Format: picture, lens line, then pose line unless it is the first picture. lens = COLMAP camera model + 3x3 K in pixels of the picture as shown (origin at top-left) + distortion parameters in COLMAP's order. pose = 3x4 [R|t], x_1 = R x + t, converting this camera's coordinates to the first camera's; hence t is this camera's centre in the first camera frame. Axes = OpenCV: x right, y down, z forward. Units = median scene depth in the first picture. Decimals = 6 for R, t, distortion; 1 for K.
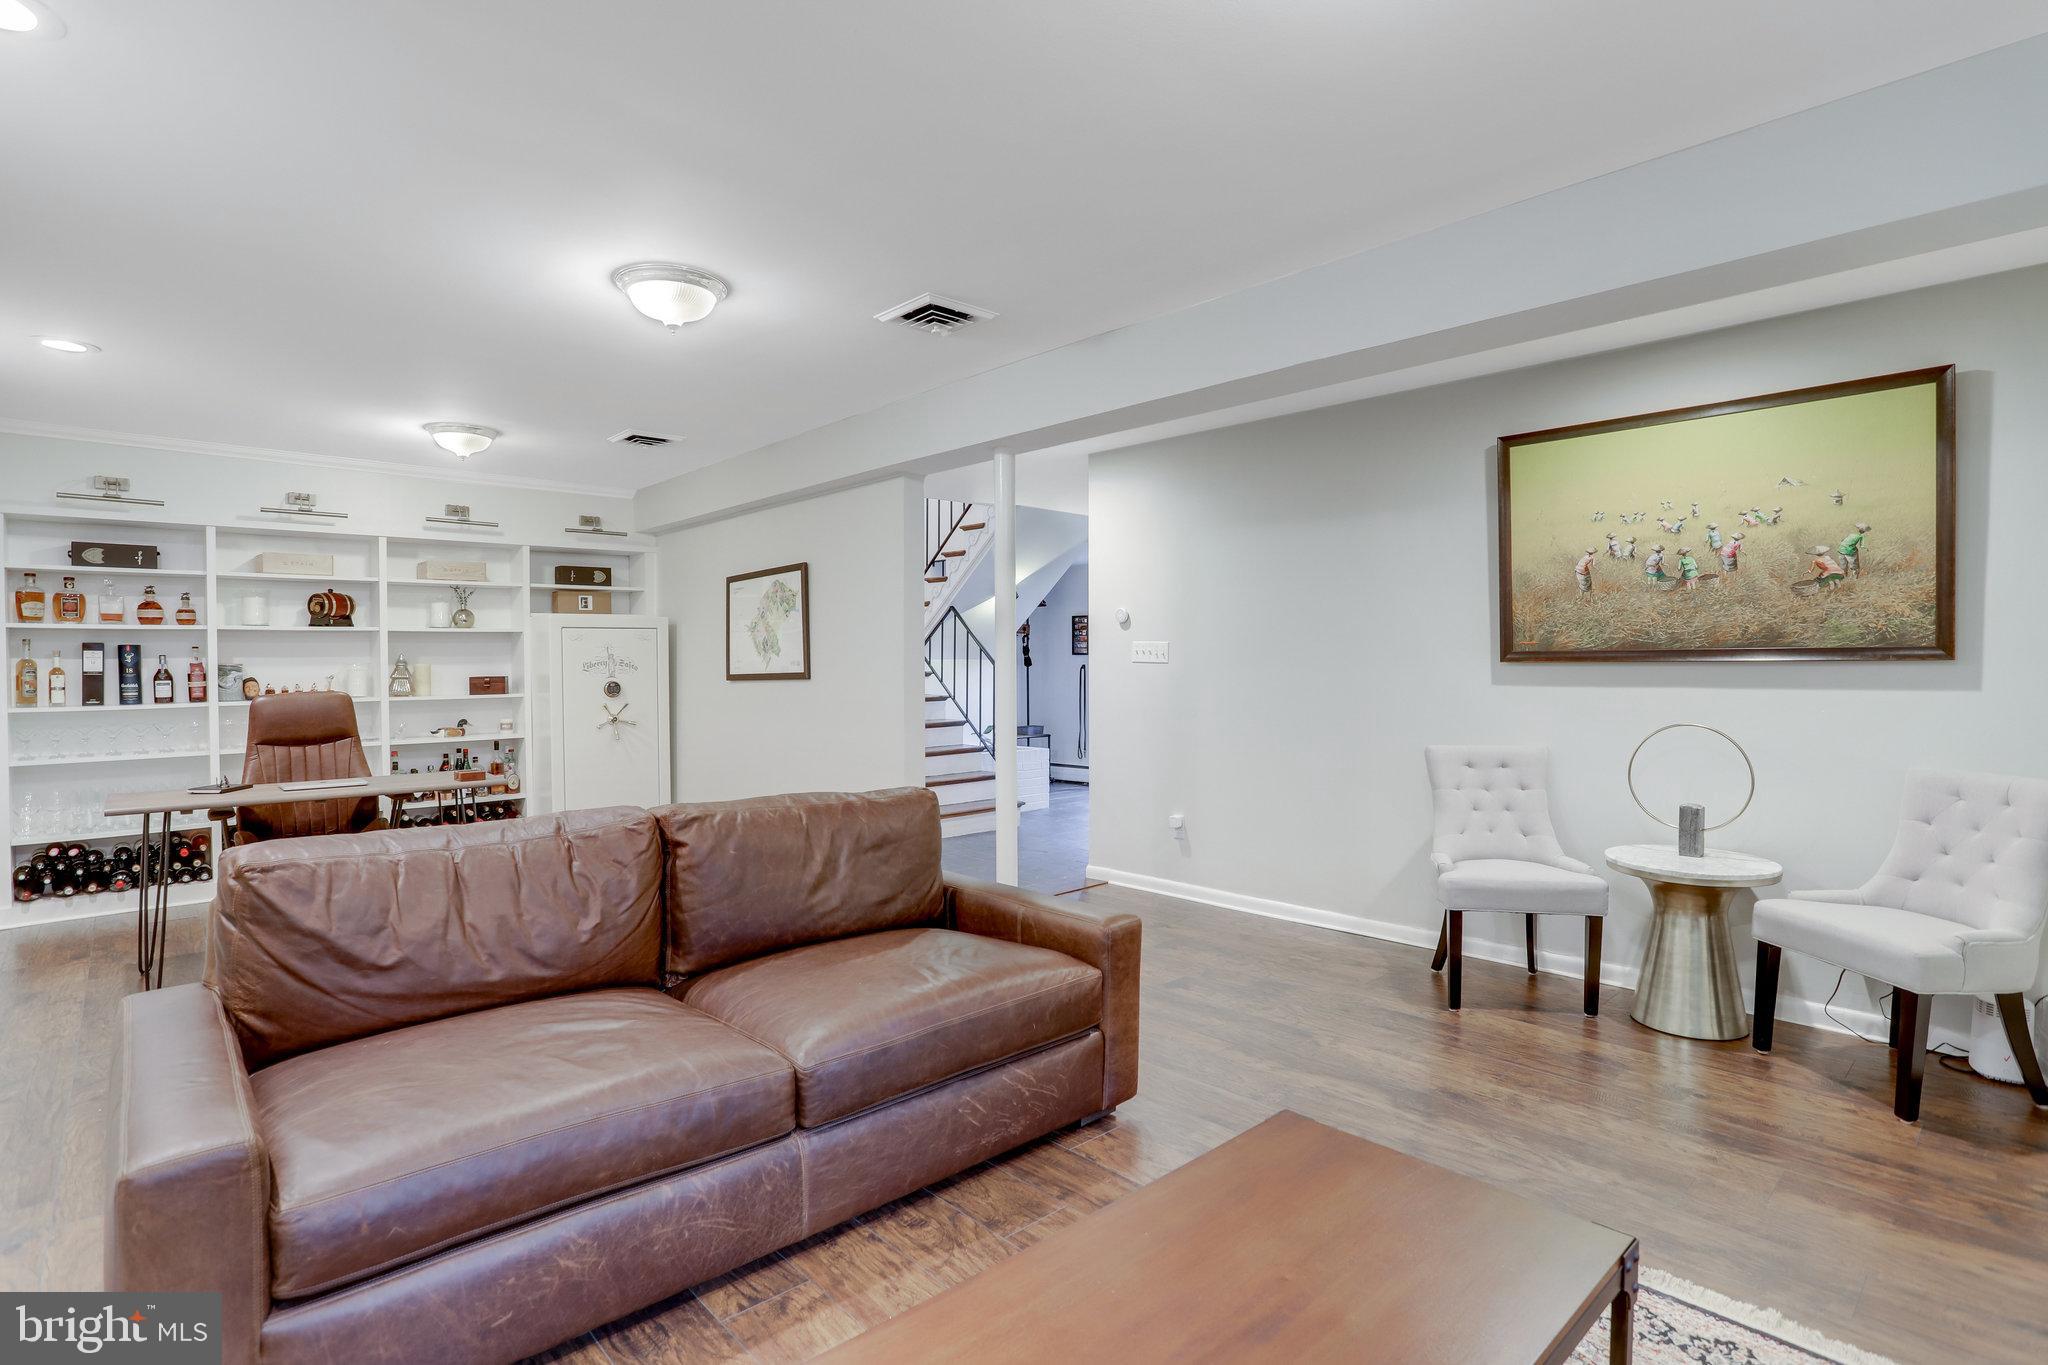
lens RADIAL K [[1000.6, 0, 1045.2], [0, 1000.6, 678.8], [0, 0, 1]] dist [-0.046915, 0.011241]
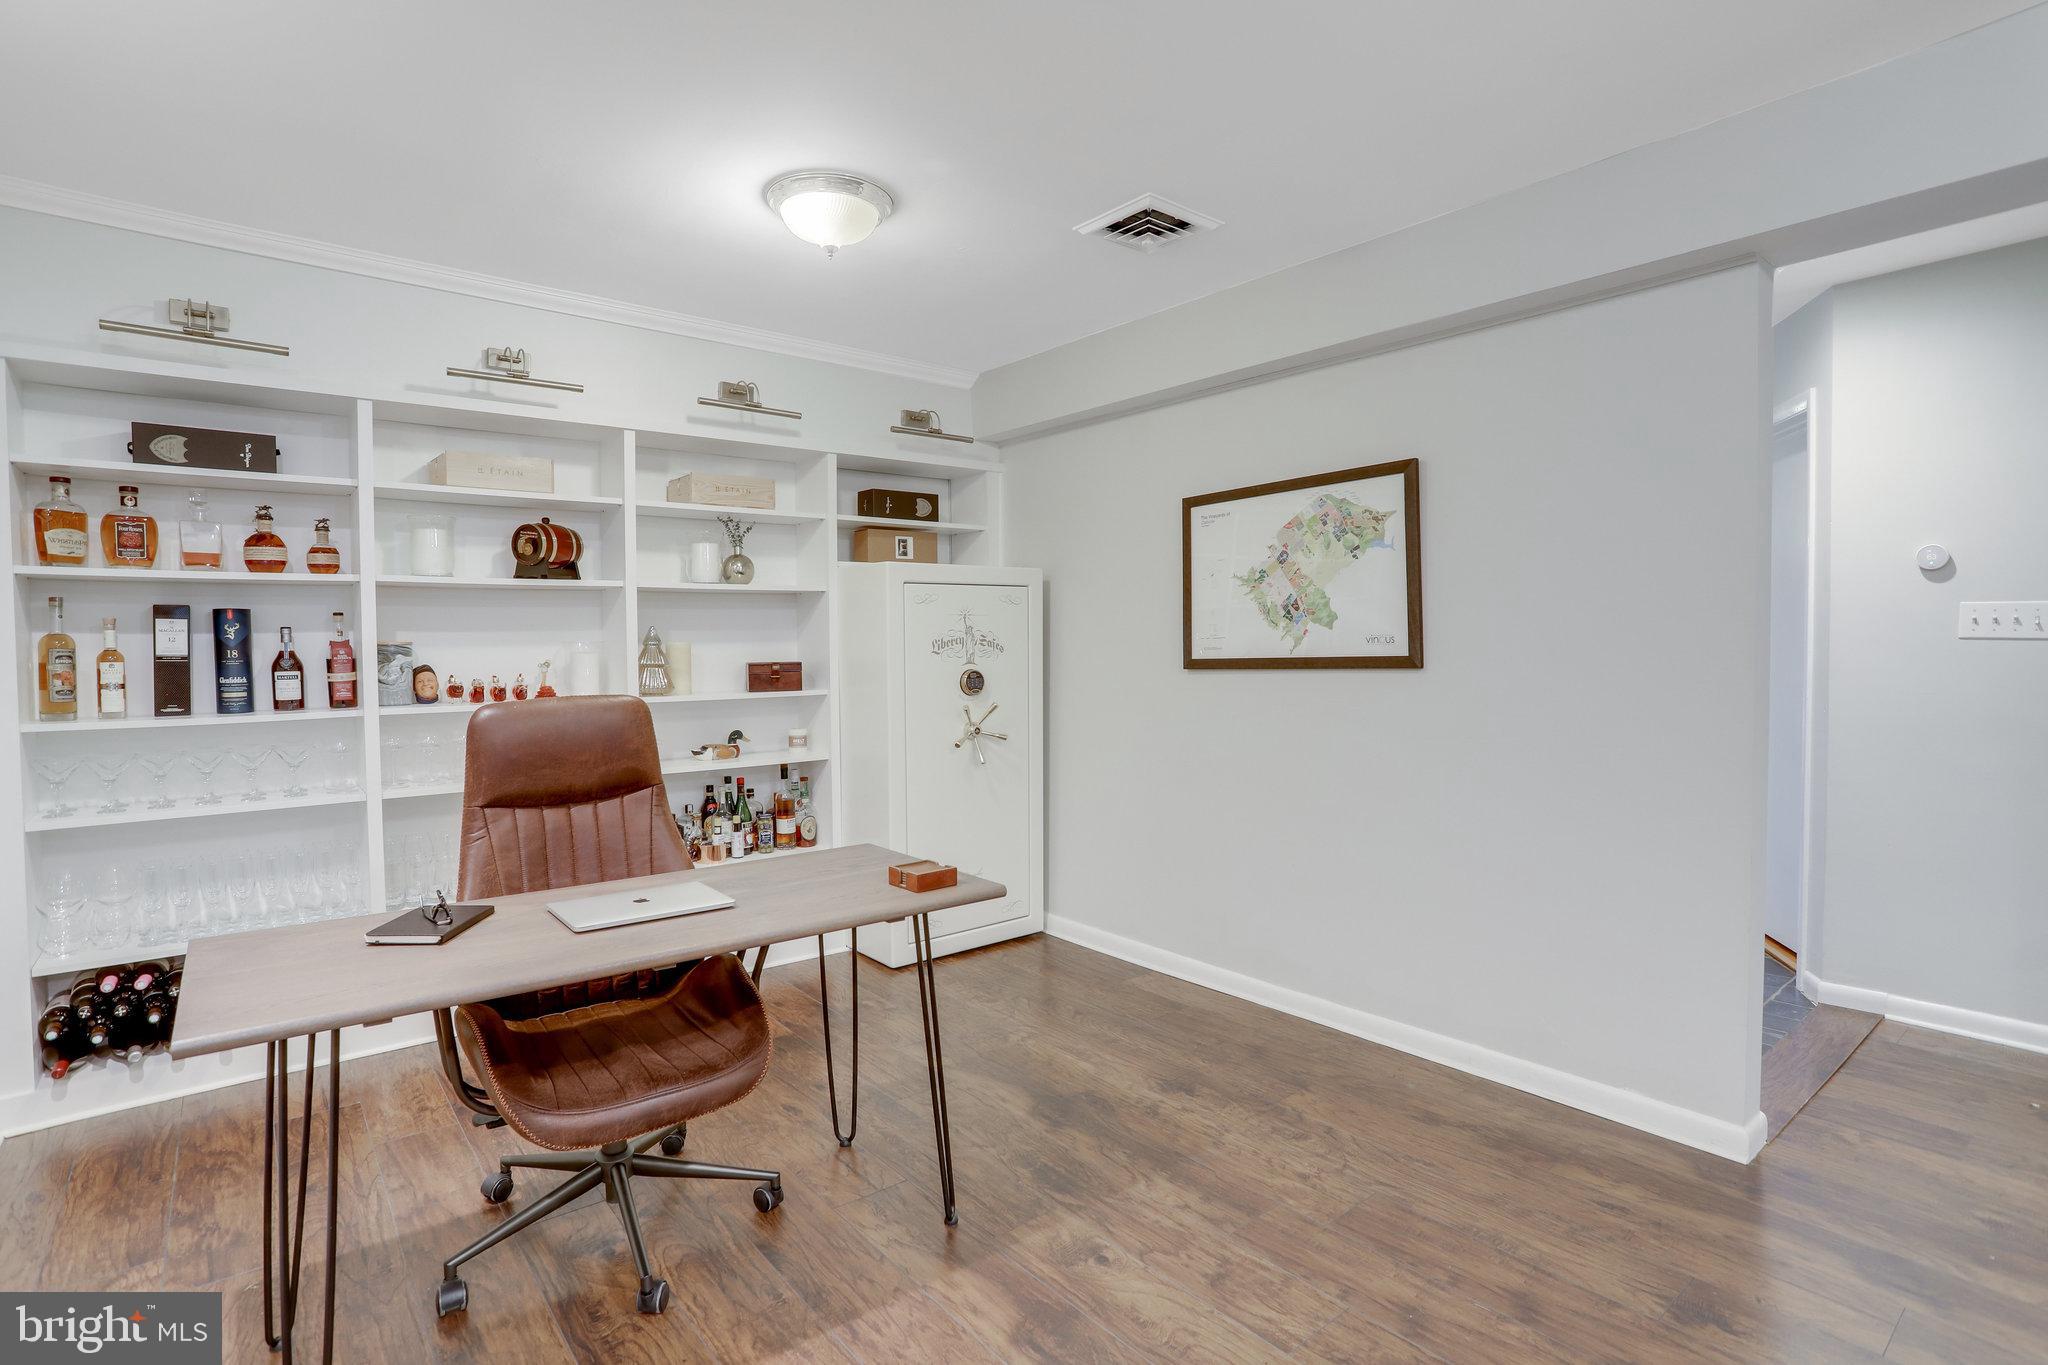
lens RADIAL K [[1000.6, 0, 1021.8], [0, 1000.6, 676.6], [0, 0, 1]] dist [-0.046915, 0.011241]
pose [[0.996984, 0.001785, -0.077593, -0.406723], [-0.000487, 0.999860, 0.016736, -0.004584], [0.077612, -0.016648, 0.996845, 0.430259]]
